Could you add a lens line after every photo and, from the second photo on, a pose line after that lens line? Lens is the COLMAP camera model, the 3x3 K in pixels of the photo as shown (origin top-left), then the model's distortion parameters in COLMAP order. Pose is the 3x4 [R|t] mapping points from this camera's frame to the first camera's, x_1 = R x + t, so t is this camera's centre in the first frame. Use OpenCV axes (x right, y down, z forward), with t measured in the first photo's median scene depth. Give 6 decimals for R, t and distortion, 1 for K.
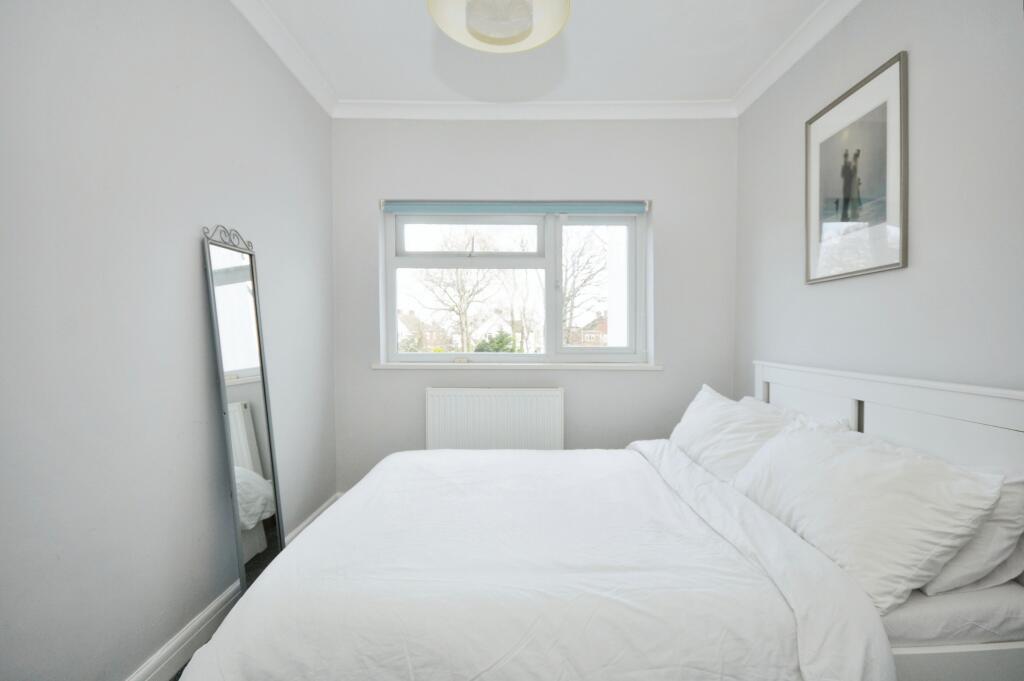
lens RADIAL K [[462.3, 0, 513.0], [0, 462.3, 334.3], [0, 0, 1]] dist [0.001920, -0.001968]
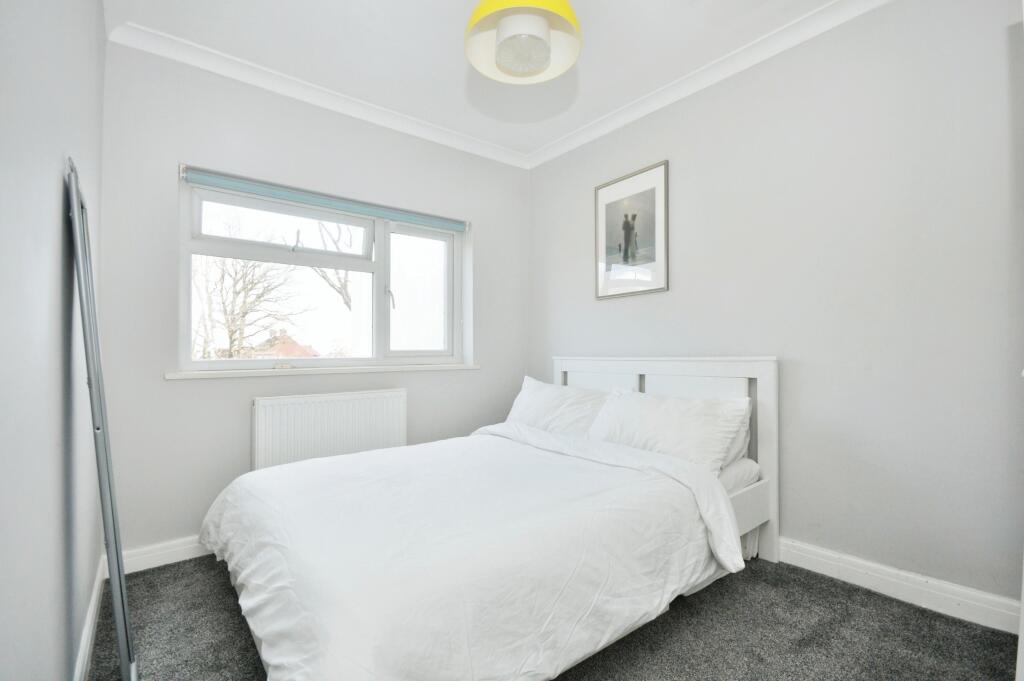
lens RADIAL K [[456.6, 0, 512.6], [0, 456.6, 349.7], [0, 0, 1]] dist [-0.000061, -0.000438]
pose [[0.781381, -0.006401, 0.624022, -0.377278], [0.013703, 0.999882, -0.006902, 0.043735], [-0.623904, 0.013944, 0.781377, 0.046879]]
